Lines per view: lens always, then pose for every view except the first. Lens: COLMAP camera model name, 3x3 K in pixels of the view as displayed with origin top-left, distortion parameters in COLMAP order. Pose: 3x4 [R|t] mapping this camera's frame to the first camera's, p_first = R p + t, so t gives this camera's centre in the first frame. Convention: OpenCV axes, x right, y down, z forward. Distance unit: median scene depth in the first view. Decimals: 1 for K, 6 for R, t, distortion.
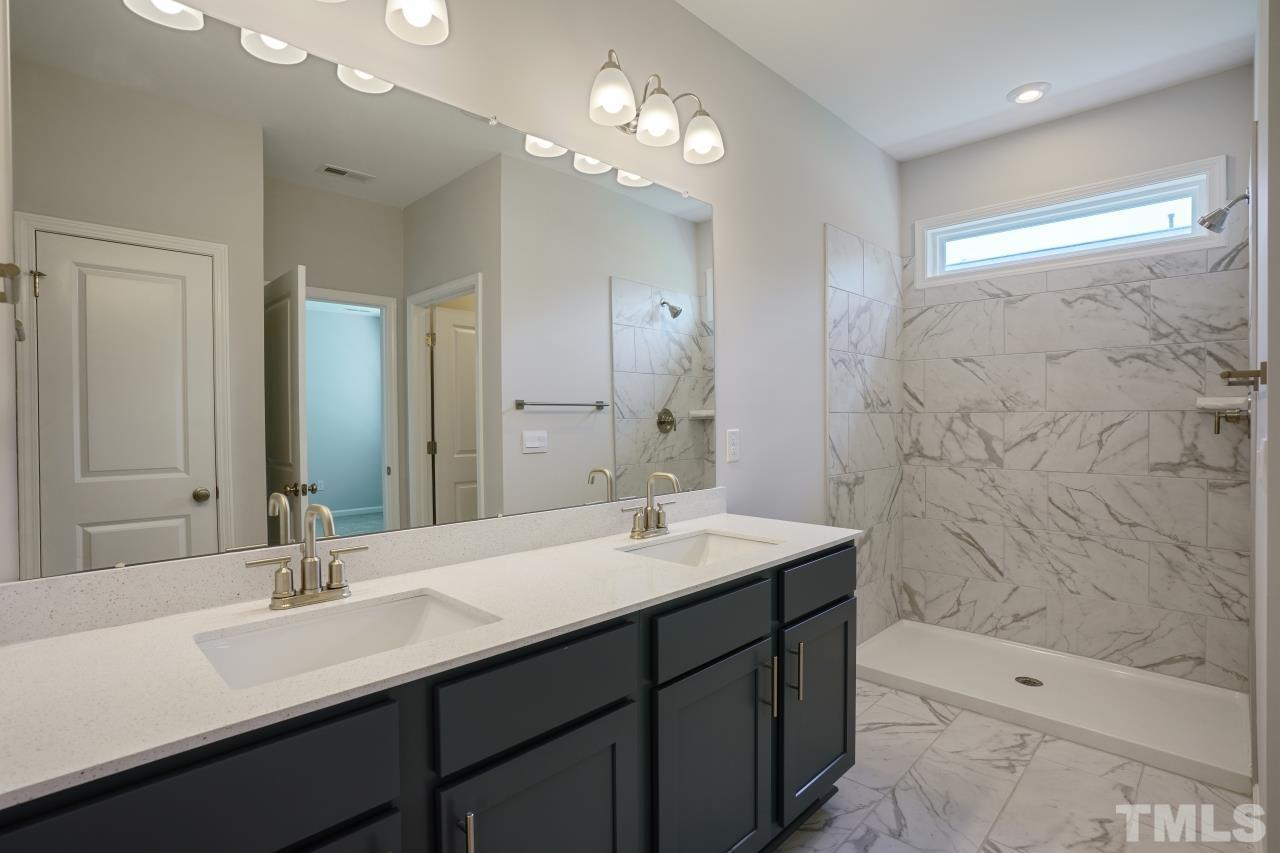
lens RADIAL K [[620.7, 0, 640.0], [0, 620.7, 426.5], [0, 0, 1]] dist [-0.022898, 0.026875]
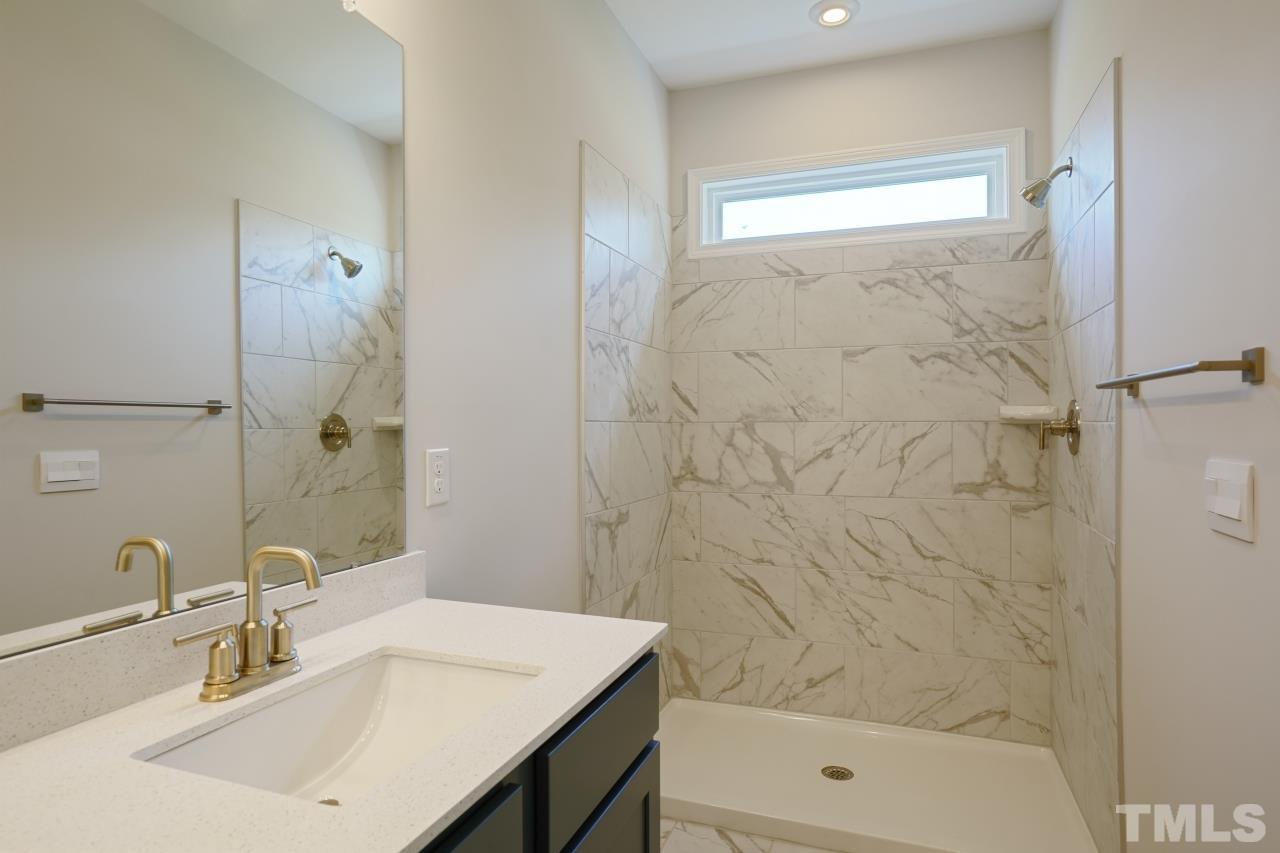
lens RADIAL K [[707.1, 0, 645.4], [0, 707.1, 422.8], [0, 0, 1]] dist [-0.036249, 0.000627]
pose [[0.908513, 0.005482, 0.417821, 0.041936], [0.003290, 0.999789, -0.020271, -0.004535], [-0.417844, 0.019791, 0.908303, 0.264759]]
